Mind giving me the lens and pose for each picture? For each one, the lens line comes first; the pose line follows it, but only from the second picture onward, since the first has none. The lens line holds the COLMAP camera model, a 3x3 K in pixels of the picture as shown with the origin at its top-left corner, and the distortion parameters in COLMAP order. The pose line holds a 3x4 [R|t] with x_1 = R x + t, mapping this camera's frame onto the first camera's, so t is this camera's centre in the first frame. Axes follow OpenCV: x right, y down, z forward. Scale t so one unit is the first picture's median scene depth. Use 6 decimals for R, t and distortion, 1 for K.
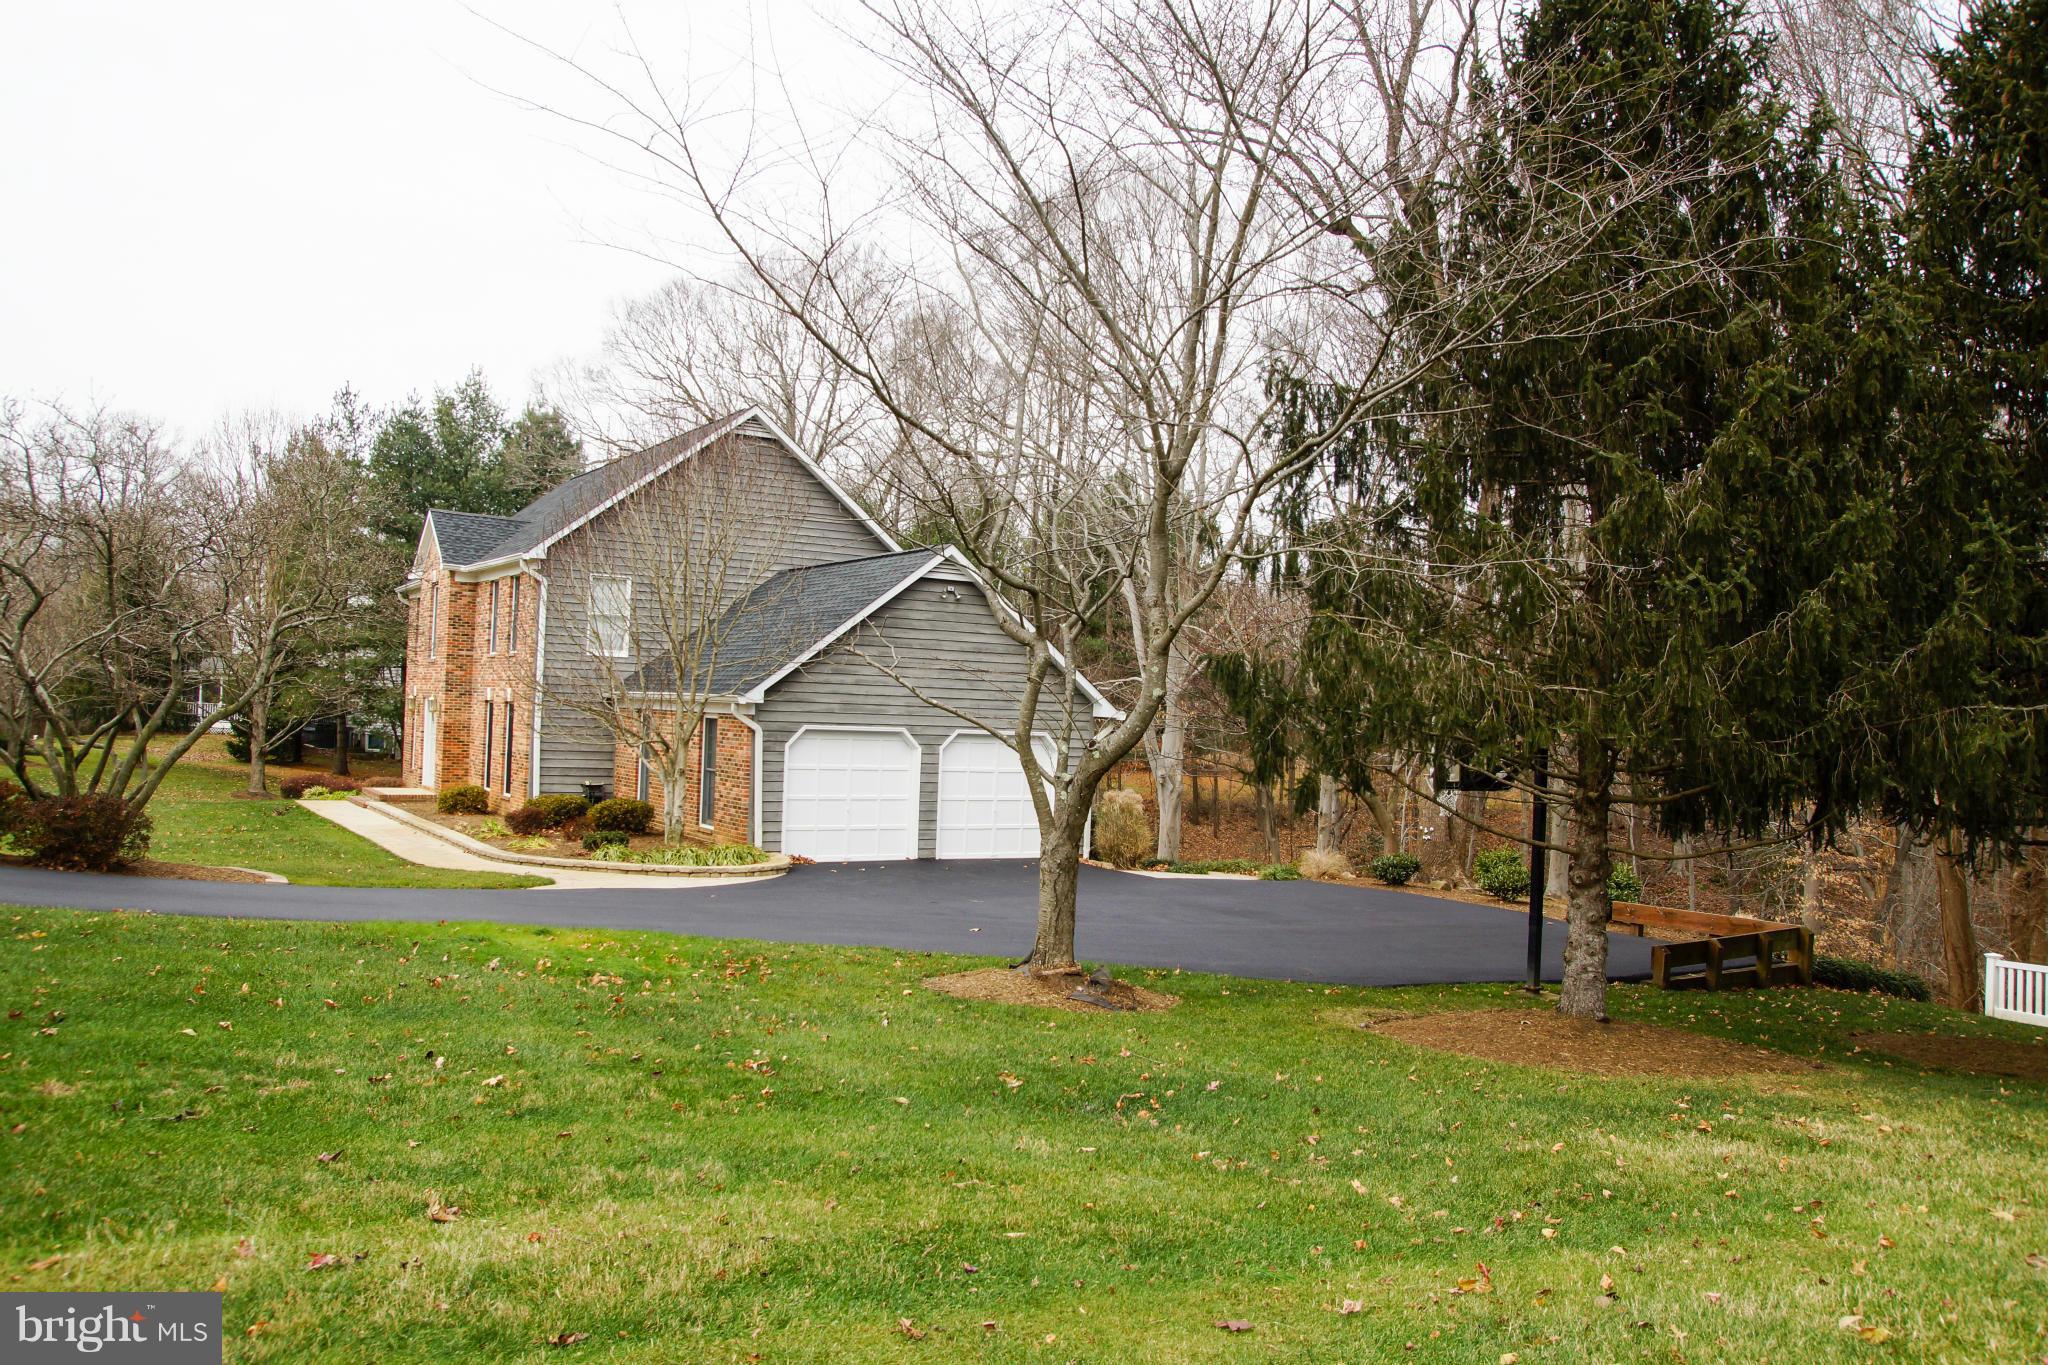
lens RADIAL K [[1501.6, 0, 1024.0], [0, 1501.6, 682.5], [0, 0, 1]] dist [-0.053291, 0.001975]
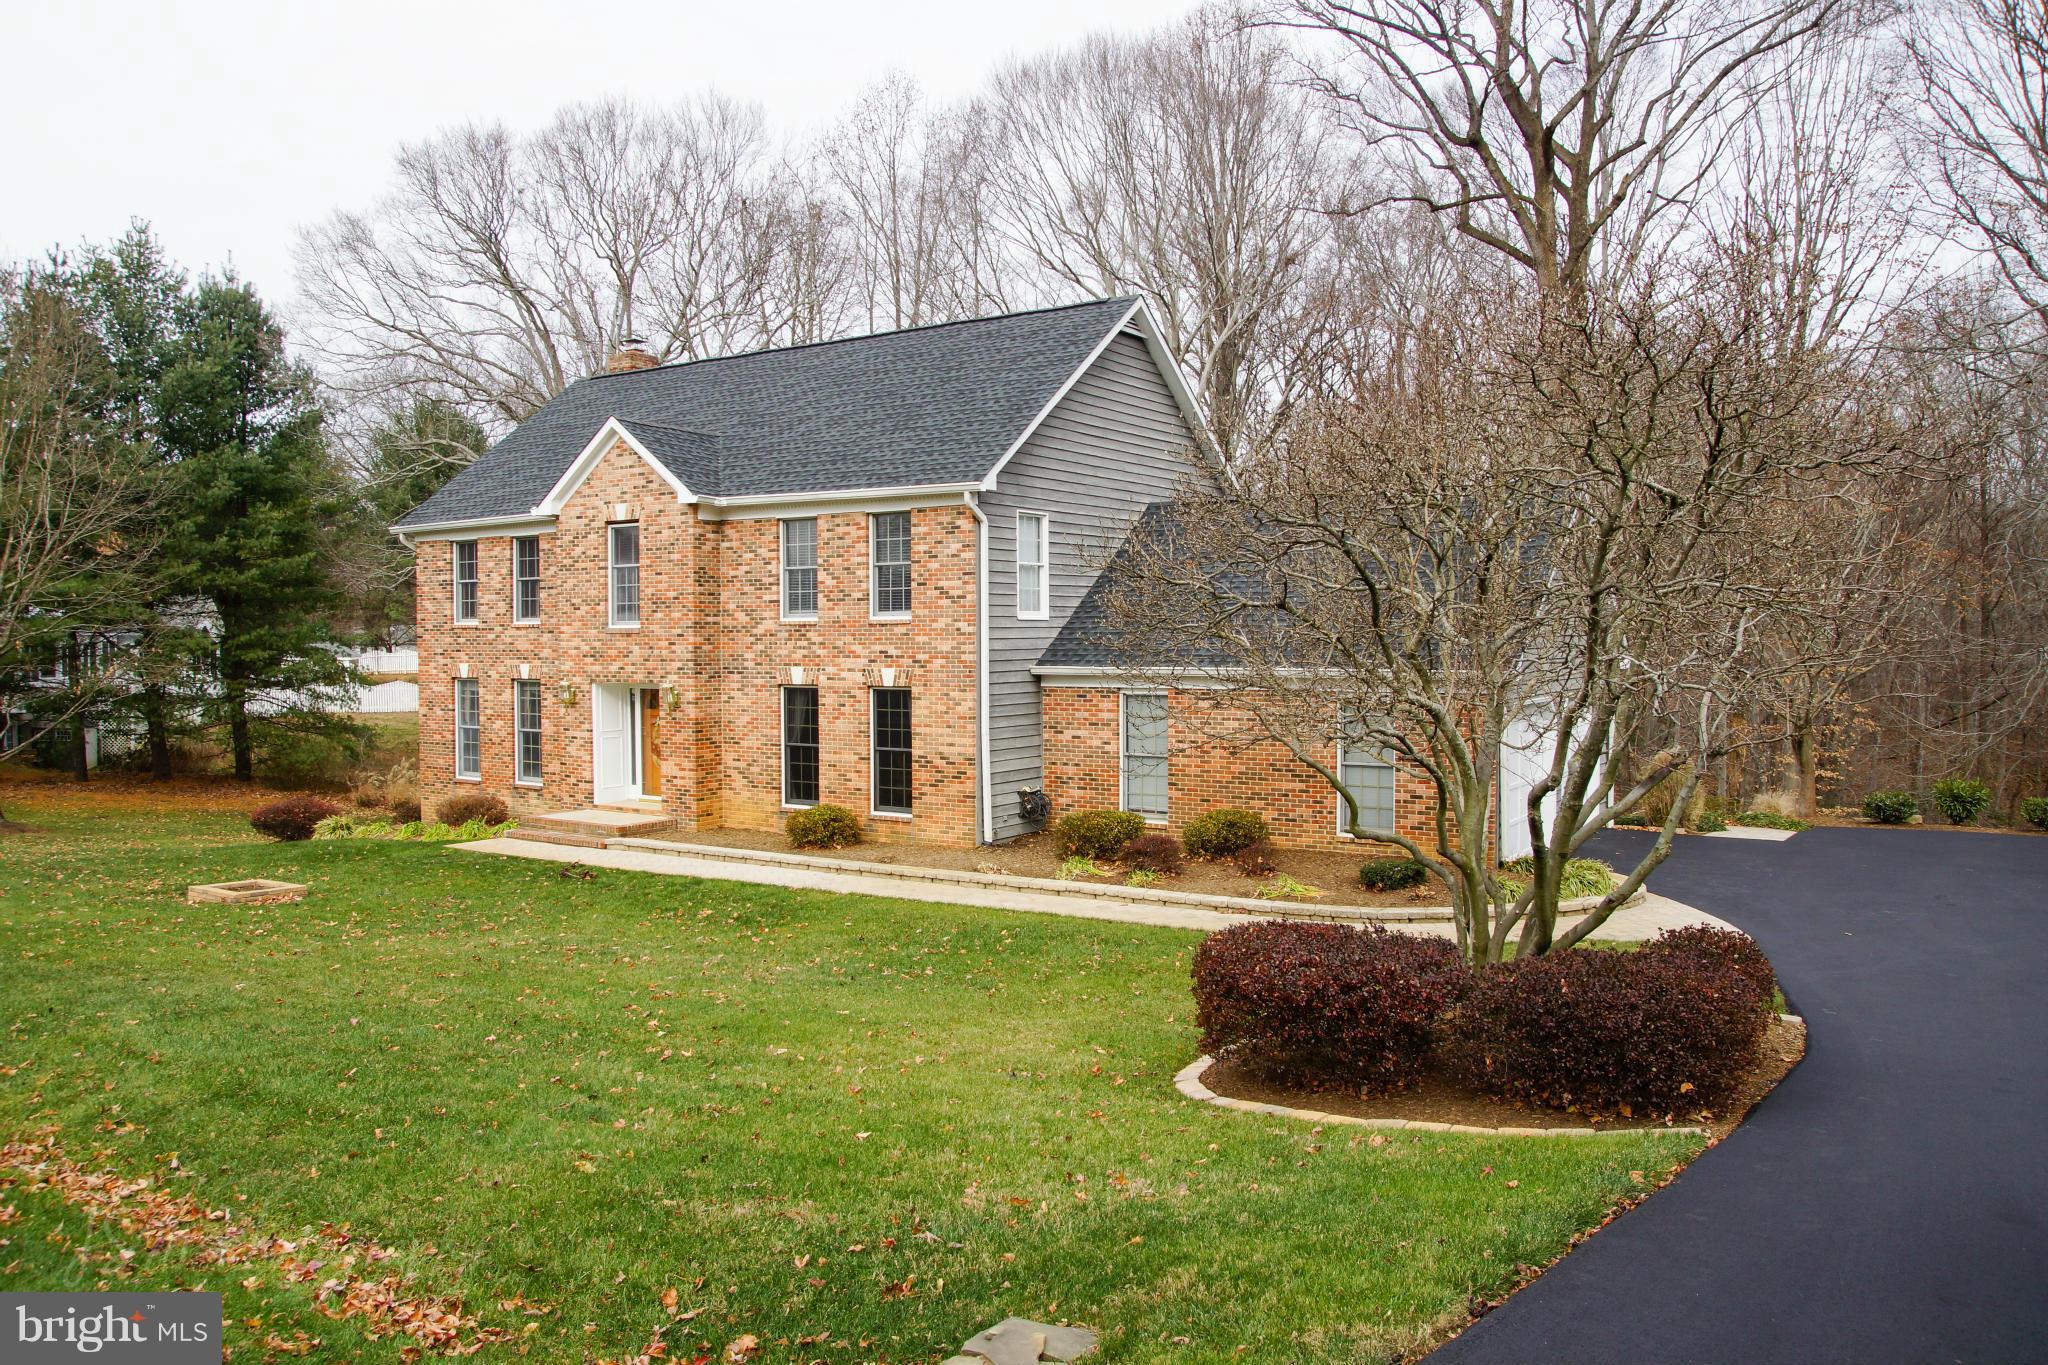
lens RADIAL K [[1501.6, 0, 1024.0], [0, 1501.6, 682.5], [0, 0, 1]] dist [-0.053291, 0.001975]
pose [[0.902756, -0.055343, 0.426578, -0.550913], [0.030749, 0.997455, 0.064334, -0.031335], [-0.429052, -0.044961, 0.902160, 0.284753]]
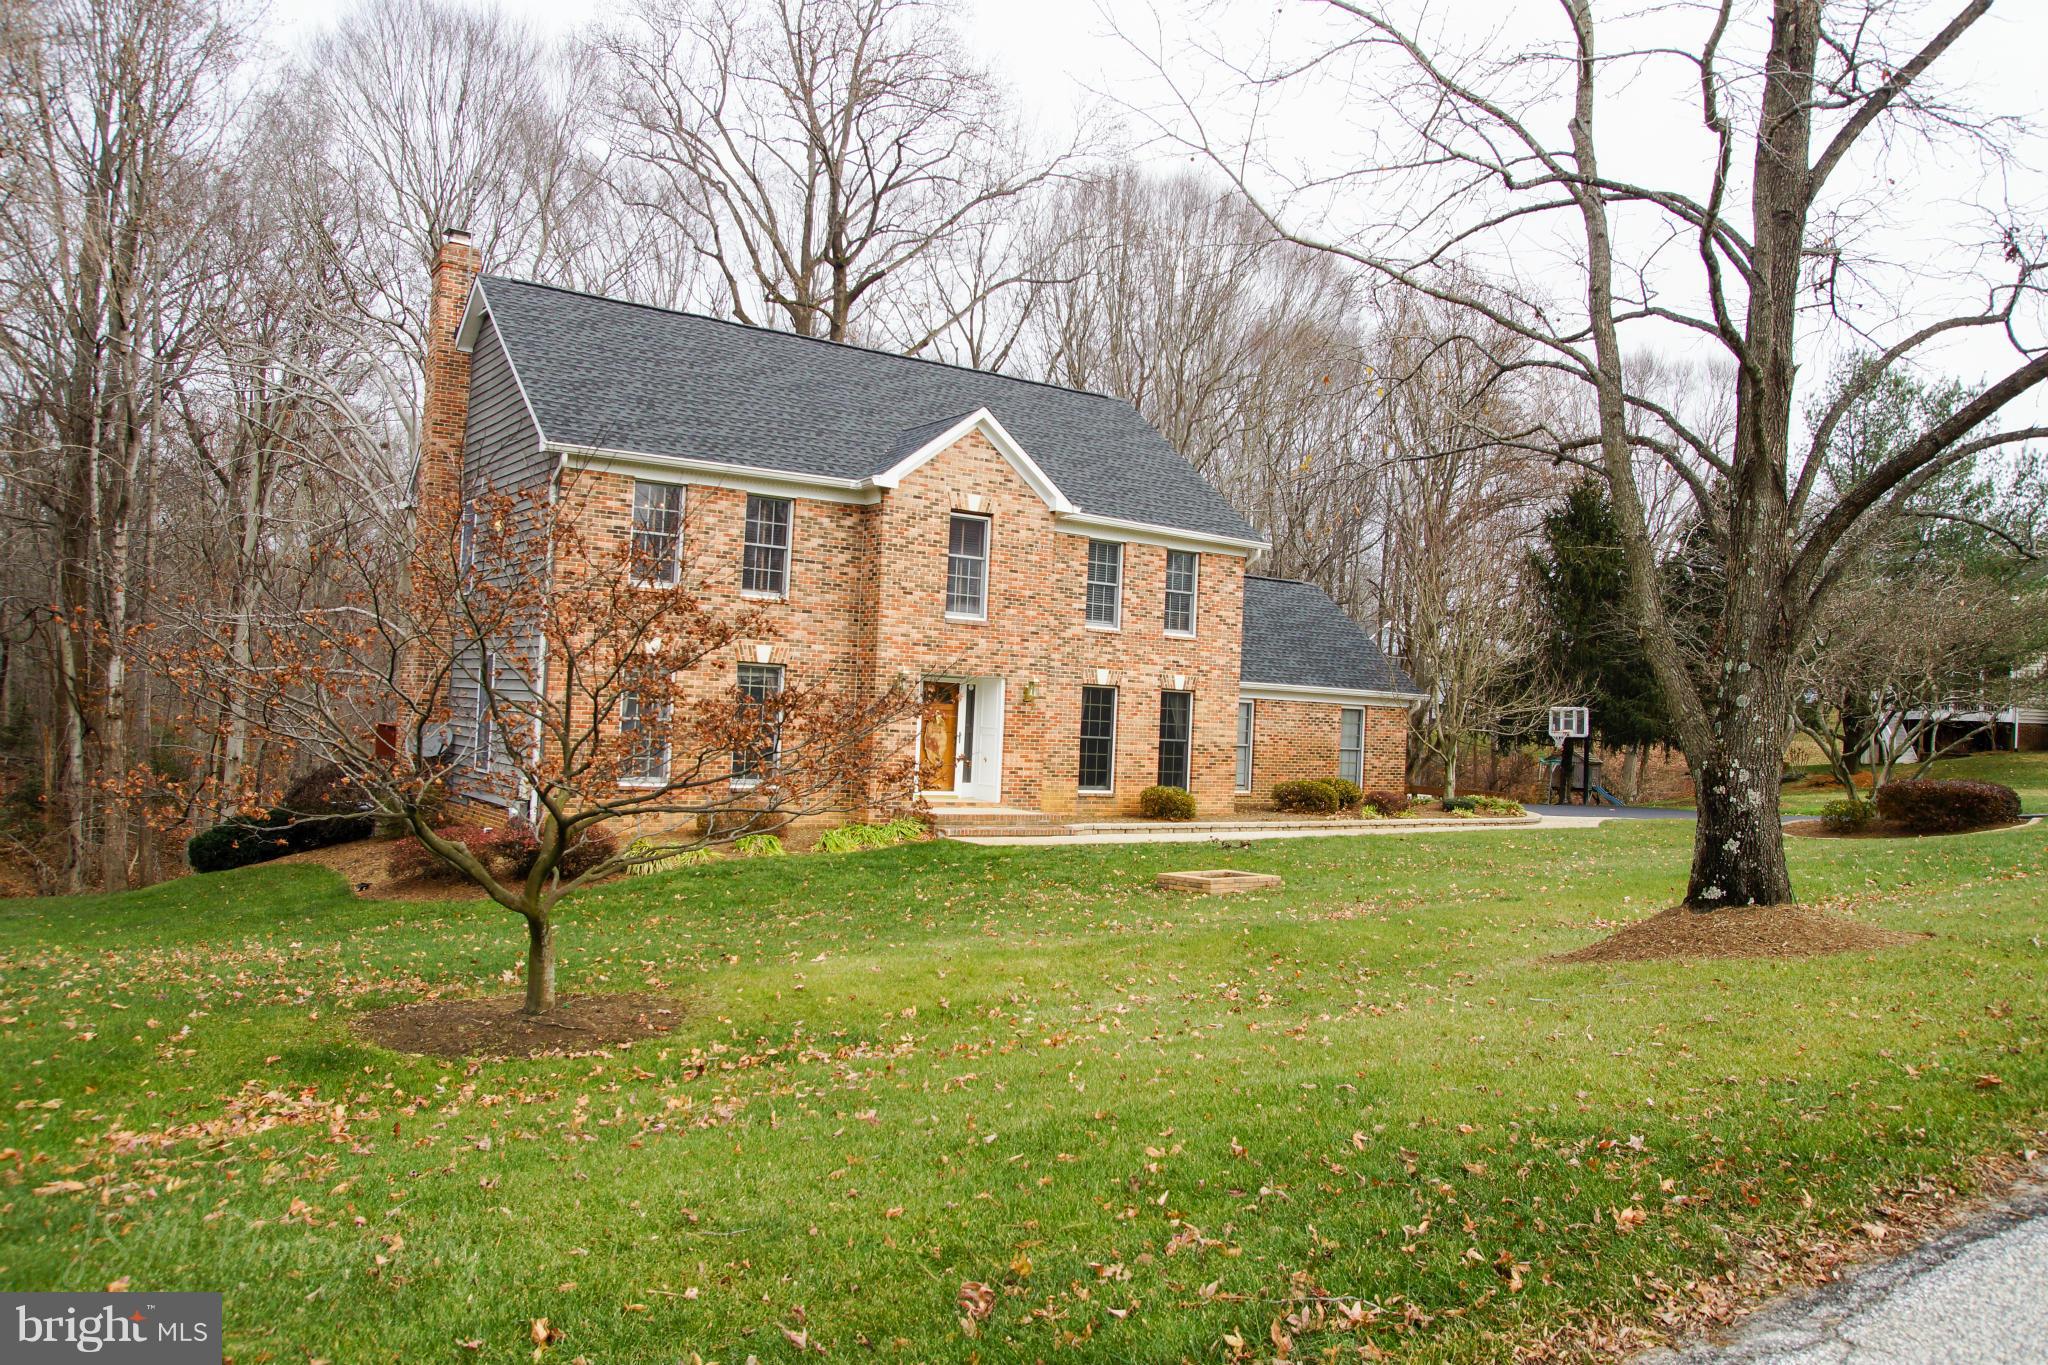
lens RADIAL K [[1501.6, 0, 1024.0], [0, 1501.6, 682.5], [0, 0, 1]] dist [-0.053291, 0.001975]
pose [[-0.086137, -0.014576, 0.996177, -1.147903], [-0.063357, 0.997949, 0.009124, 0.005679], [-0.994267, -0.062329, -0.086884, 1.076010]]
